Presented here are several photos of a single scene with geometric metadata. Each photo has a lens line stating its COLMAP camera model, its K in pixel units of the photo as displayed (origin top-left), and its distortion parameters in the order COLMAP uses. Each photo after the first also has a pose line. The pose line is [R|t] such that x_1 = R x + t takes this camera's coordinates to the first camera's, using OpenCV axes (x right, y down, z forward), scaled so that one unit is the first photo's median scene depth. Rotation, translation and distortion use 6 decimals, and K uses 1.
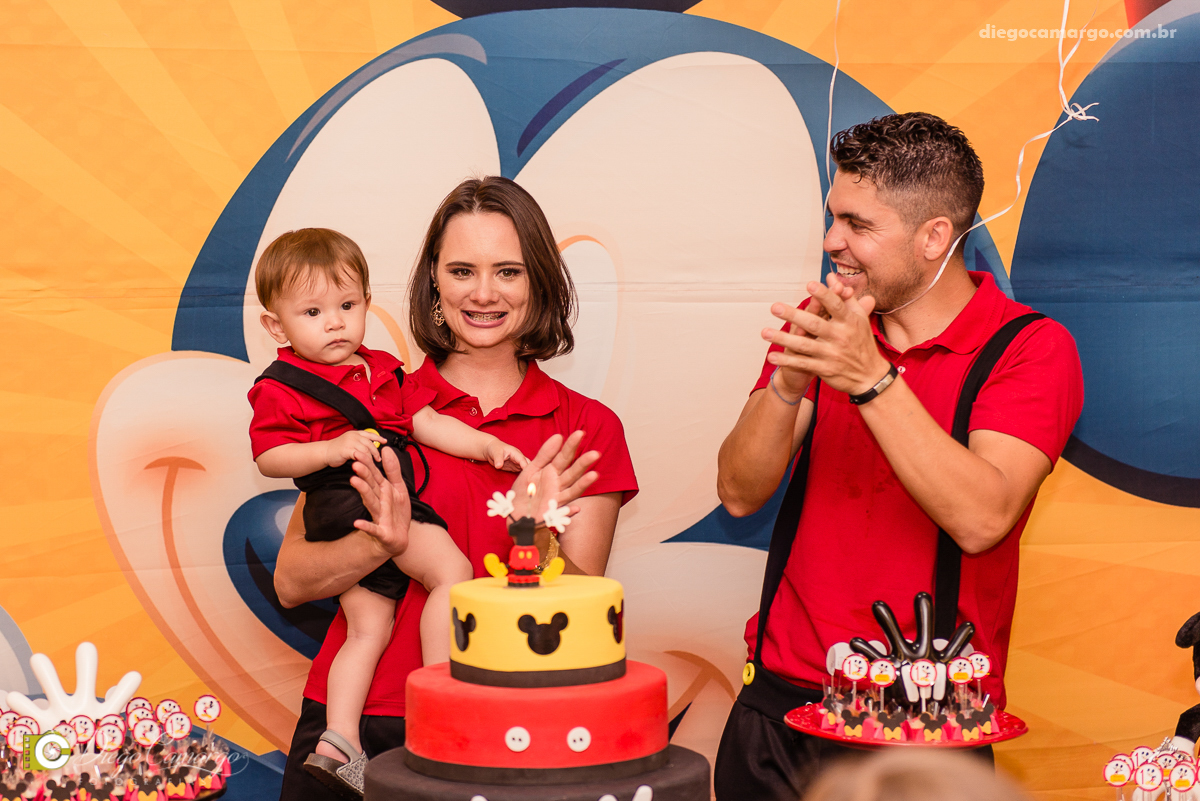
lens RADIAL K [[2752.8, 0, 600.0], [0, 2752.8, 400.5], [0, 0, 1]] dist [0.062462, -0.244787]
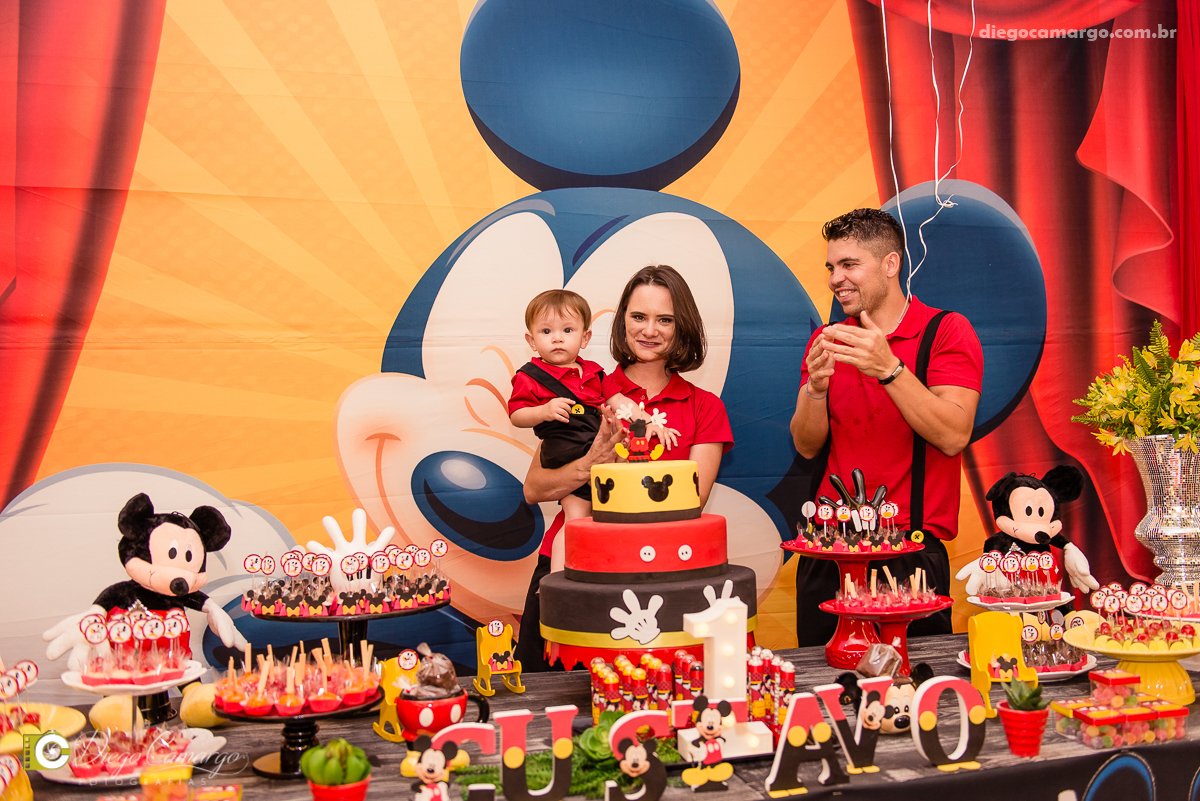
lens RADIAL K [[1136.7, 0, 680.1], [0, 1136.7, 379.1], [0, 0, 1]] dist [-0.003033, 0.006111]
pose [[0.986689, -0.017233, 0.161701, -0.085078], [0.033912, 0.994312, -0.100960, 0.066662], [-0.159041, 0.105100, 0.981662, 0.259143]]
